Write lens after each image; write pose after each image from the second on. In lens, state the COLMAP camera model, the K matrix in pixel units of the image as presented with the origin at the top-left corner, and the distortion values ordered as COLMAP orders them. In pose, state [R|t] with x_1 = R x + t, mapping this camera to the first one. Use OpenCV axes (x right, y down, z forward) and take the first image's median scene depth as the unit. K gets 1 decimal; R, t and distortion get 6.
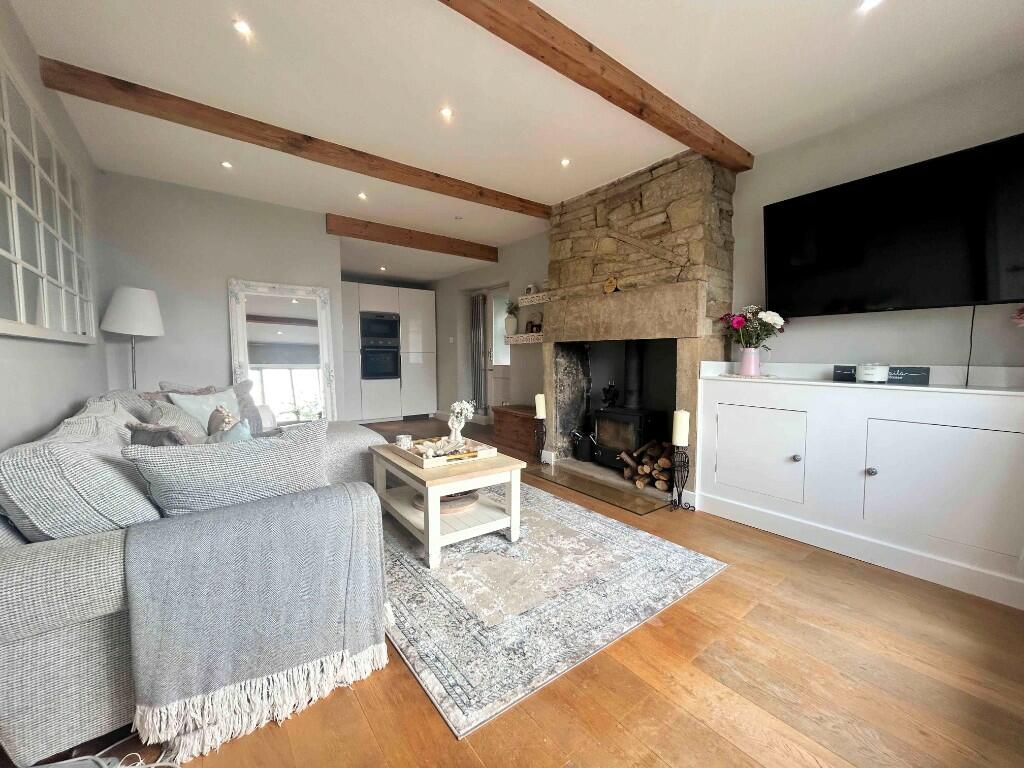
lens RADIAL K [[410.0, 0, 507.2], [0, 410.0, 387.0], [0, 0, 1]] dist [-0.002492, 0.000831]
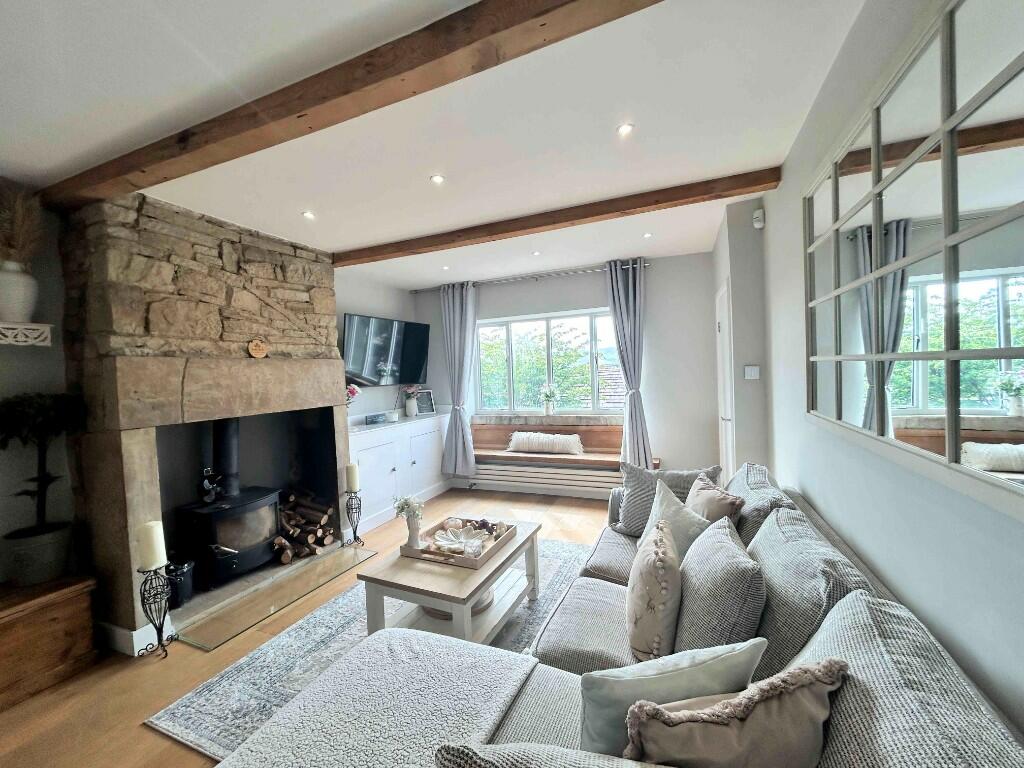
lens RADIAL K [[410.0, 0, 512.5], [0, 410.0, 377.3], [0, 0, 1]] dist [-0.002492, 0.000831]
pose [[-0.508526, -0.001023, 0.861046, -0.752792], [0.098371, 0.993383, 0.059276, -0.191536], [-0.855409, 0.114845, -0.505060, 0.998217]]
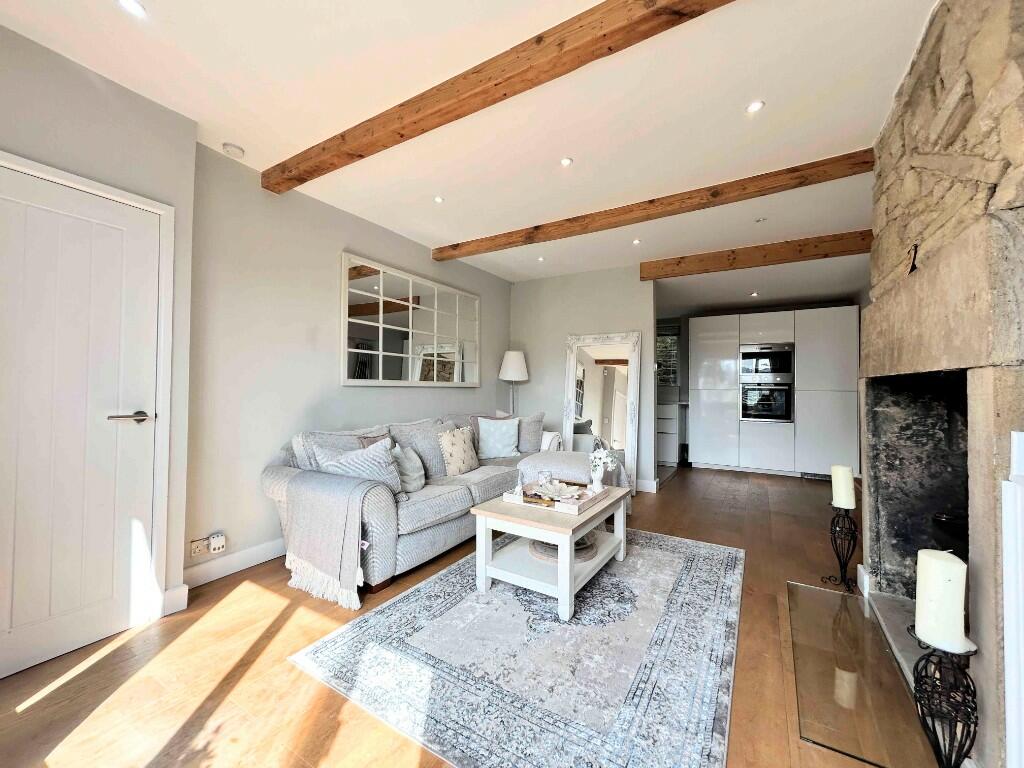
lens RADIAL K [[410.0, 0, 510.5], [0, 410.0, 385.3], [0, 0, 1]] dist [-0.002492, 0.000831]
pose [[0.364522, -0.004903, -0.931182, 0.542844], [-0.078697, 0.996246, -0.036052, -0.046320], [0.927863, 0.086423, 0.362768, 0.392918]]
